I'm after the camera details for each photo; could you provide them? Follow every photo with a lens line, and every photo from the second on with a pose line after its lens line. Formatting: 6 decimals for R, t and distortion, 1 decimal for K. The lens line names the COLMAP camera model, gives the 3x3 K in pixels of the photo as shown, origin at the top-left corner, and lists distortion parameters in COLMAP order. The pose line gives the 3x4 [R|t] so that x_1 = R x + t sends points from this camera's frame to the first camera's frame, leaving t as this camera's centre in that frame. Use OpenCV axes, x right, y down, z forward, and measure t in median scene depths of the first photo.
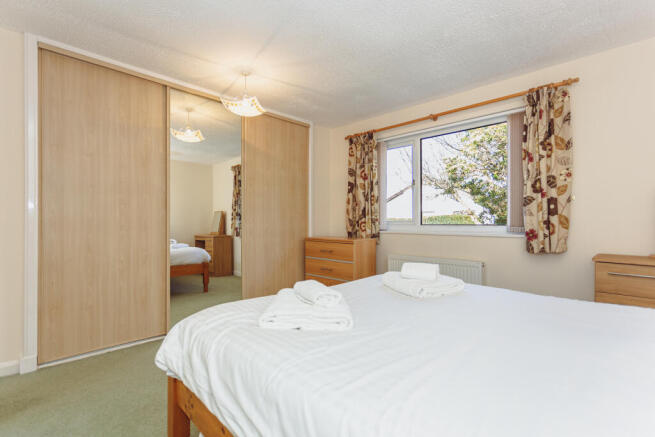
lens RADIAL K [[318.4, 0, 327.8], [0, 318.4, 217.0], [0, 0, 1]] dist [-0.002131, -0.000416]
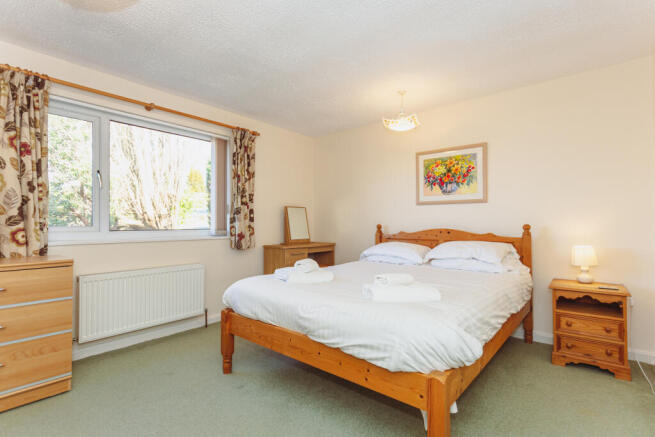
lens RADIAL K [[318.4, 0, 326.9], [0, 318.4, 219.0], [0, 0, 1]] dist [-0.002131, -0.000416]
pose [[-0.104610, 0.015166, 0.994398, -0.716421], [-0.012550, 0.999784, -0.016568, 0.001705], [-0.994434, -0.014213, -0.104397, 0.754785]]
